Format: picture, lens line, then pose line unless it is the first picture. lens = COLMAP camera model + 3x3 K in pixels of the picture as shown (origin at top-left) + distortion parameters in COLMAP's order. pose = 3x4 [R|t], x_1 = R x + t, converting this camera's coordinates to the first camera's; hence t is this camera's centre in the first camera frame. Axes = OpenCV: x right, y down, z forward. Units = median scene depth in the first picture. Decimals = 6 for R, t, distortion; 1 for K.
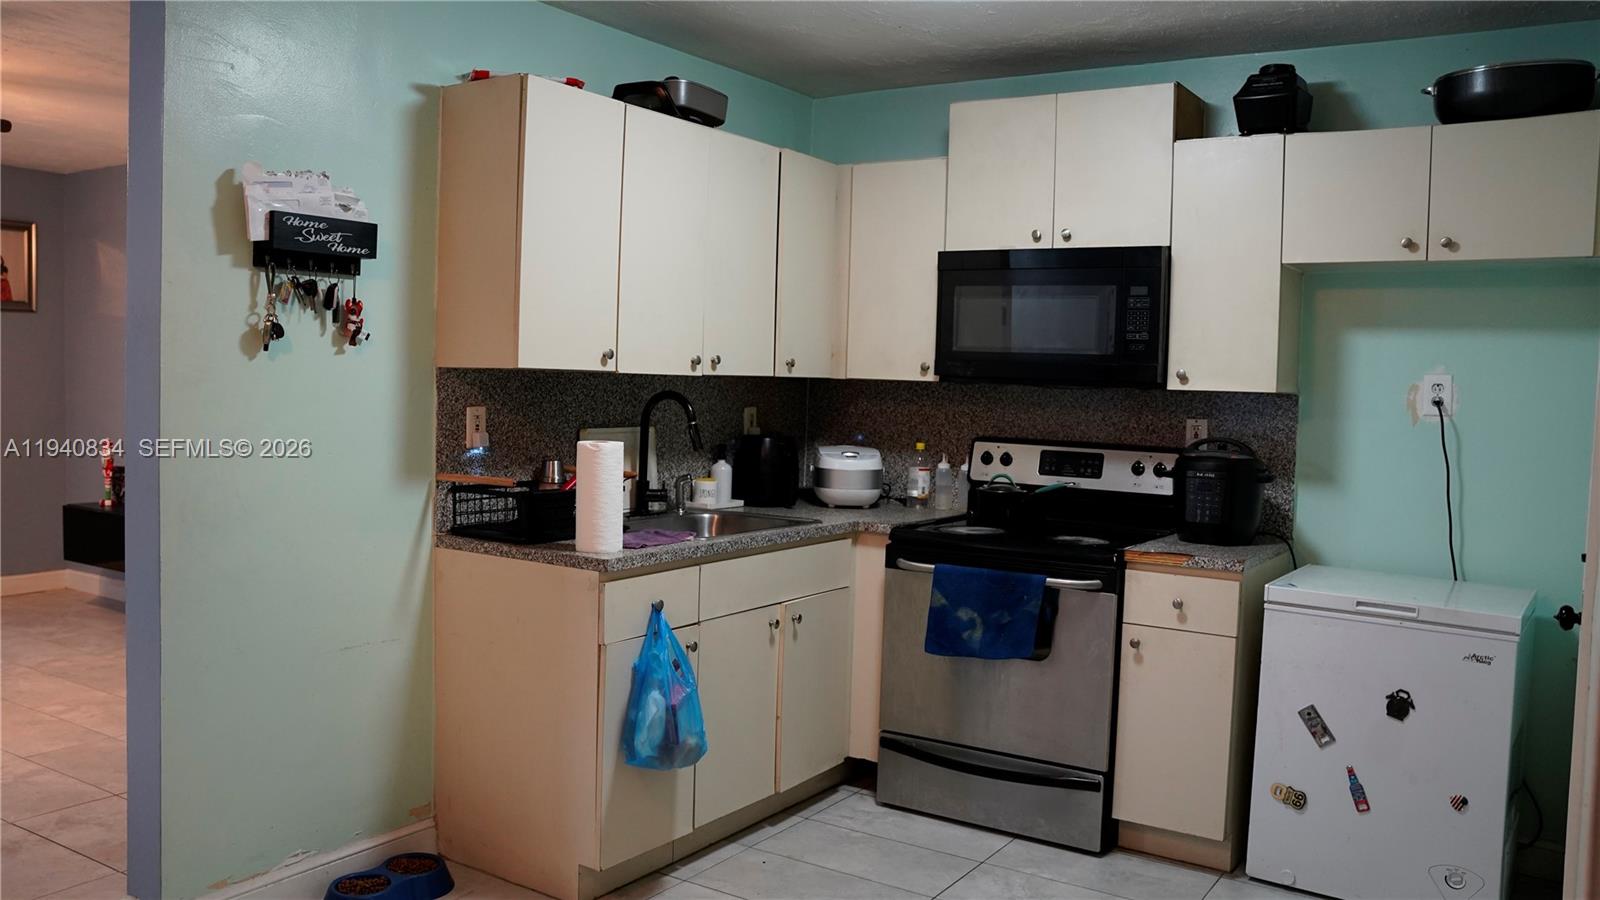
lens RADIAL K [[1289.3, 0, 804.8], [0, 1289.3, 437.8], [0, 0, 1]] dist [-0.165358, 0.237408]
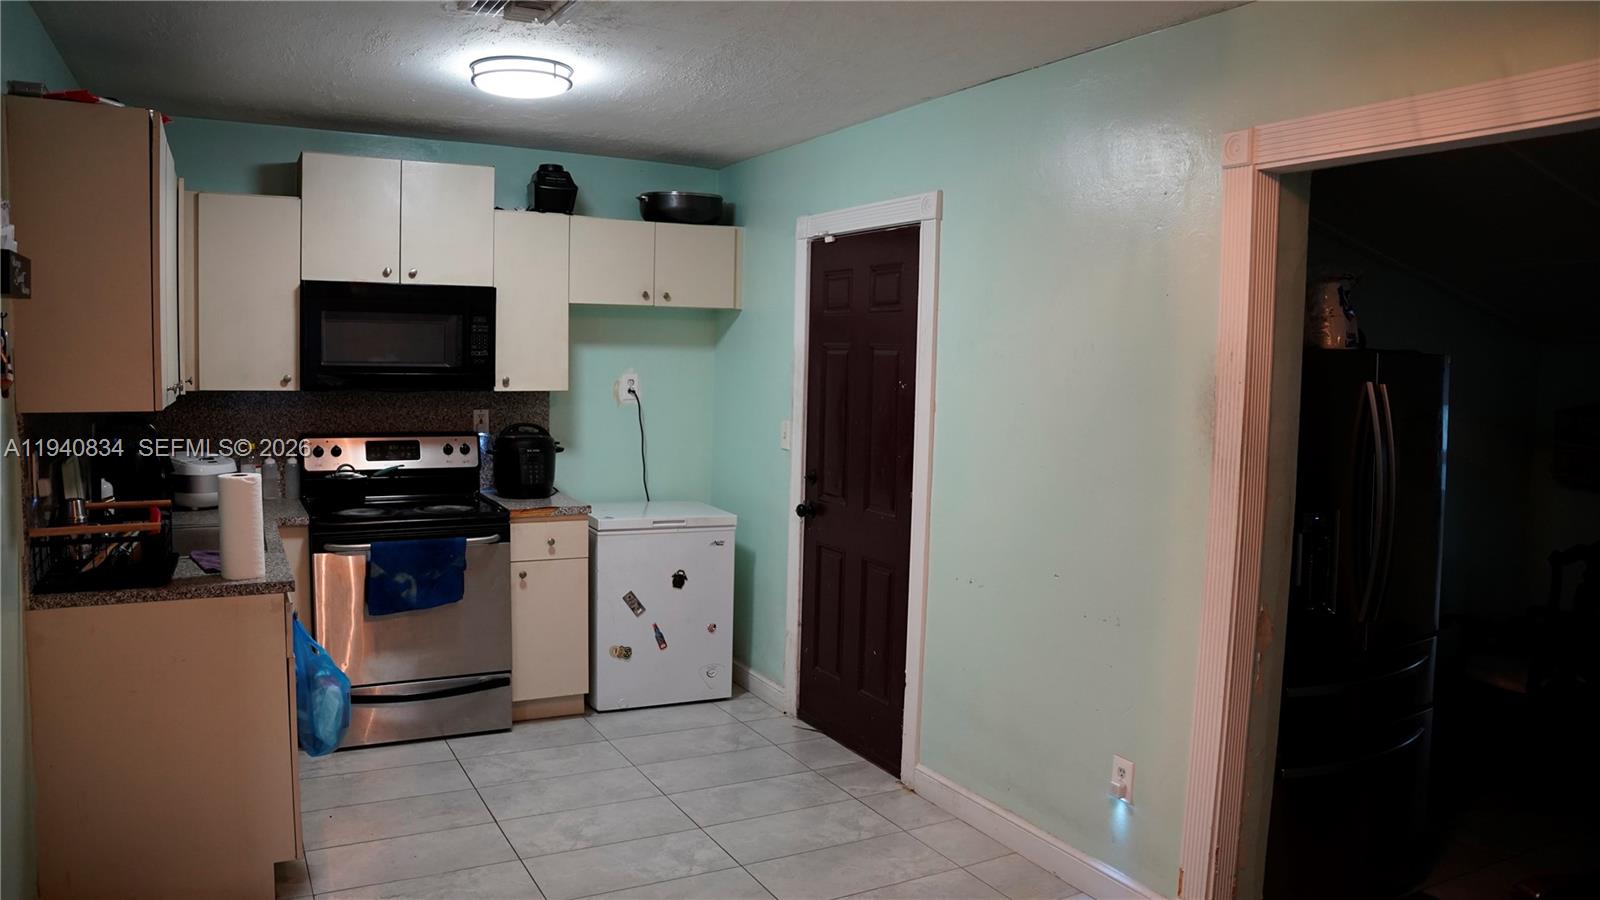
lens RADIAL K [[1124.5, 0, 800.0], [0, 1124.5, 450.0], [0, 0, 1]] dist [-0.090548, 0.007858]
pose [[0.484216, -0.094639, 0.869815, -0.623631], [0.034298, 0.995422, 0.089212, -0.072338], [-0.874276, -0.013365, 0.485245, 0.125062]]
